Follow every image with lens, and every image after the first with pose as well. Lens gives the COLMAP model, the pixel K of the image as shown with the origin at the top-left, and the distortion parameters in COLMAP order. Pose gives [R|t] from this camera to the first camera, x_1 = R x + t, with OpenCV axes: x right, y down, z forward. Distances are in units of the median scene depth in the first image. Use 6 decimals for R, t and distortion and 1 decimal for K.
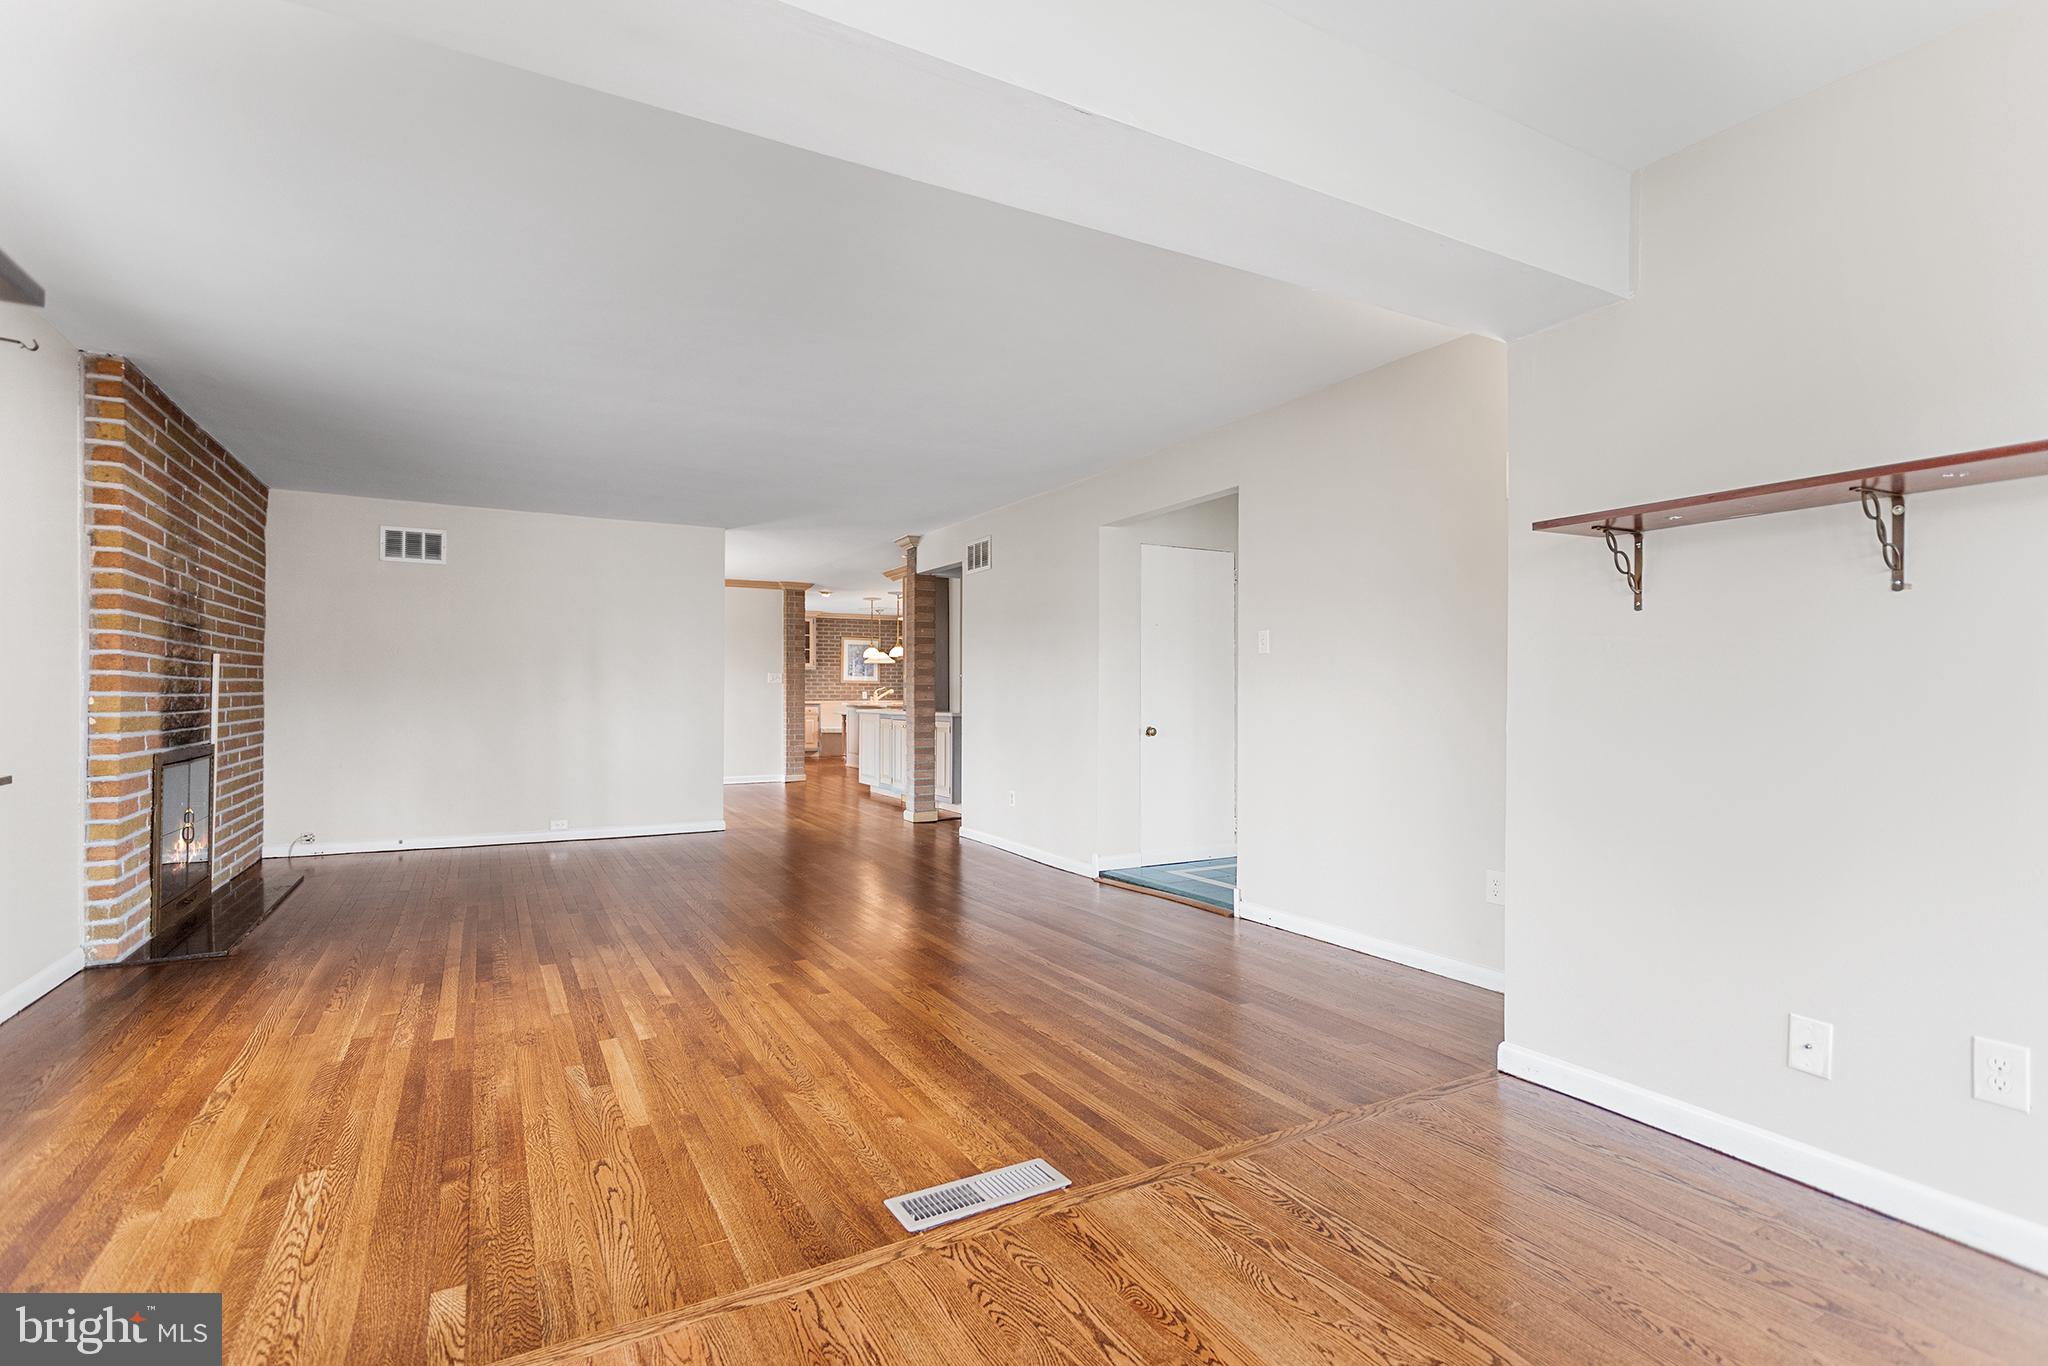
lens RADIAL K [[992.1, 0, 1004.6], [0, 992.1, 687.0], [0, 0, 1]] dist [0.003963, 0.002343]
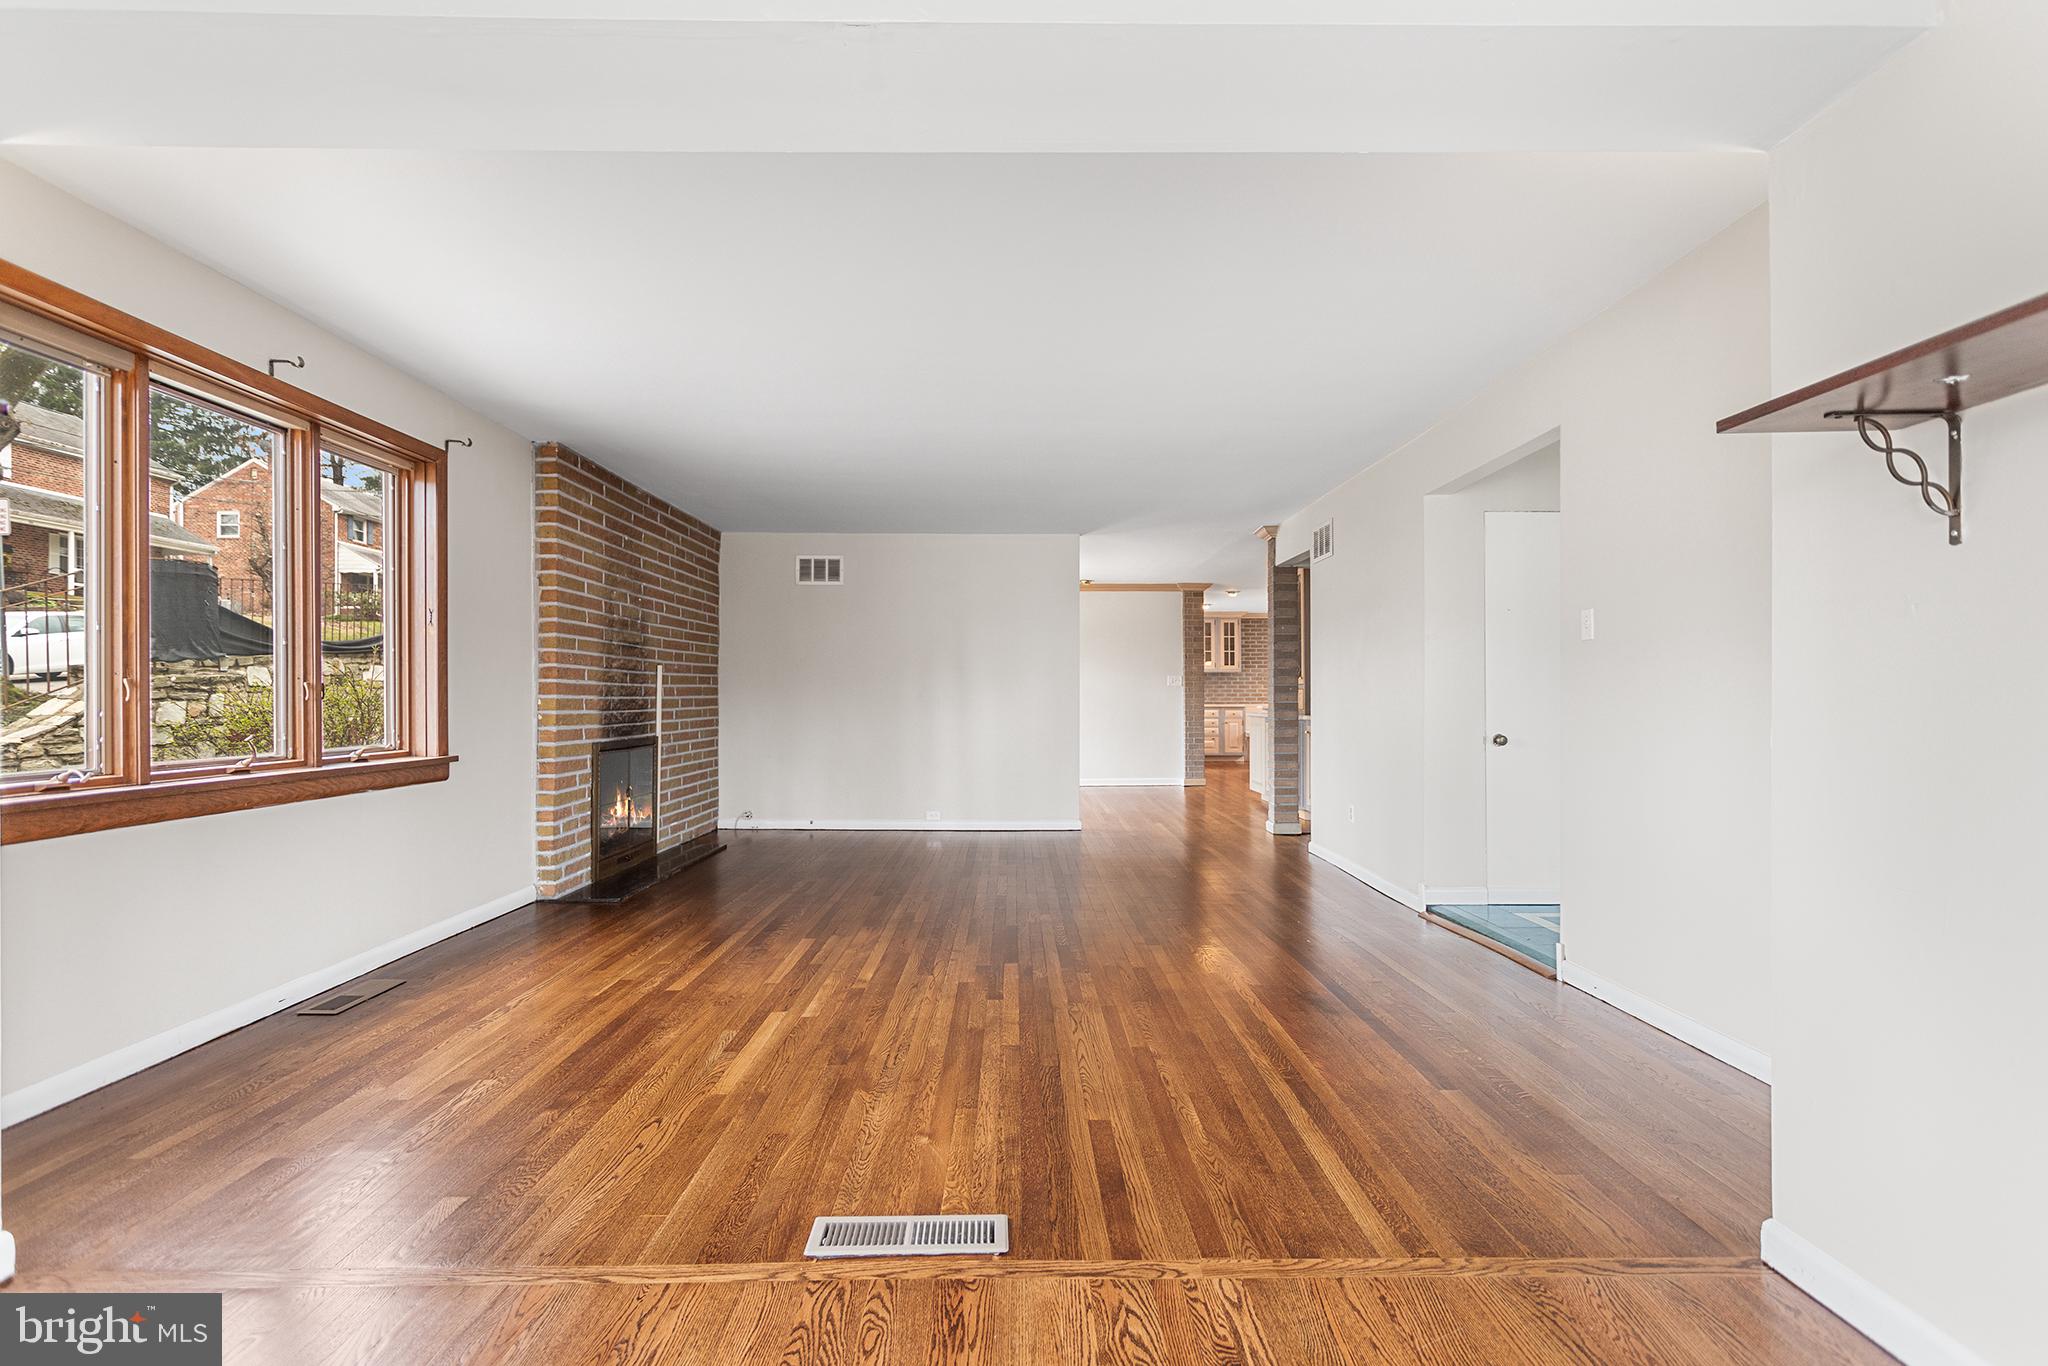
lens RADIAL K [[992.1, 0, 991.7], [0, 992.1, 684.4], [0, 0, 1]] dist [0.003963, 0.002343]
pose [[0.876800, -0.009085, -0.480769, 0.241090], [0.005936, 0.999950, -0.008070, 0.004722], [0.480818, 0.004222, 0.876810, 0.114430]]
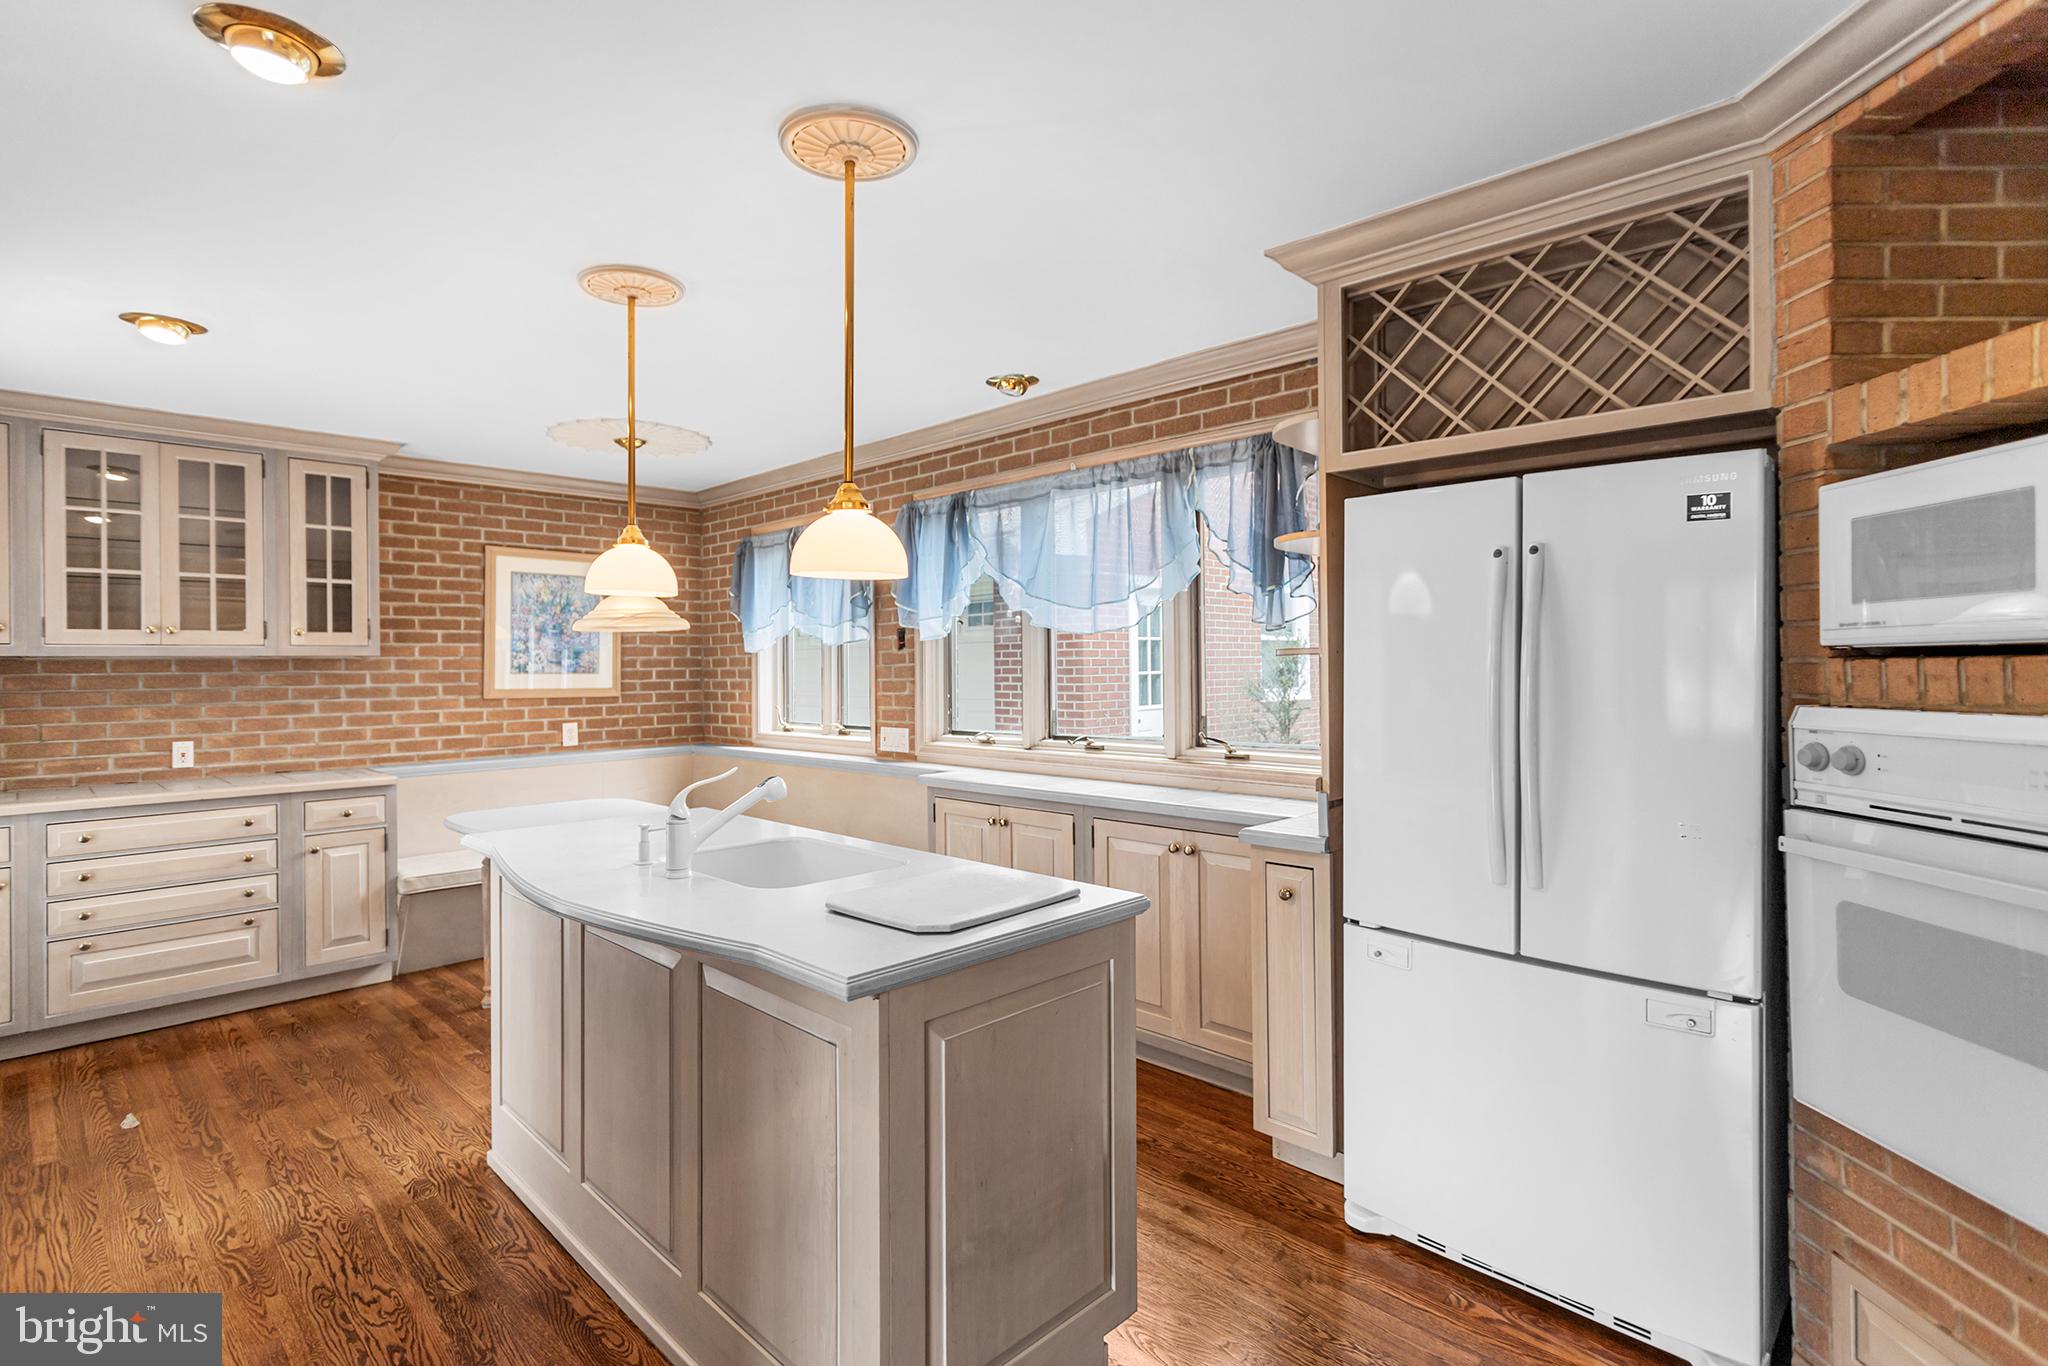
lens RADIAL K [[992.1, 0, 1013.3], [0, 992.1, 663.6], [0, 0, 1]] dist [0.003963, 0.002343]
pose [[0.955909, -0.010741, 0.293467, -0.394710], [0.010960, 0.999940, 0.000899, -0.051889], [-0.293459, 0.002357, 0.955969, 2.622230]]
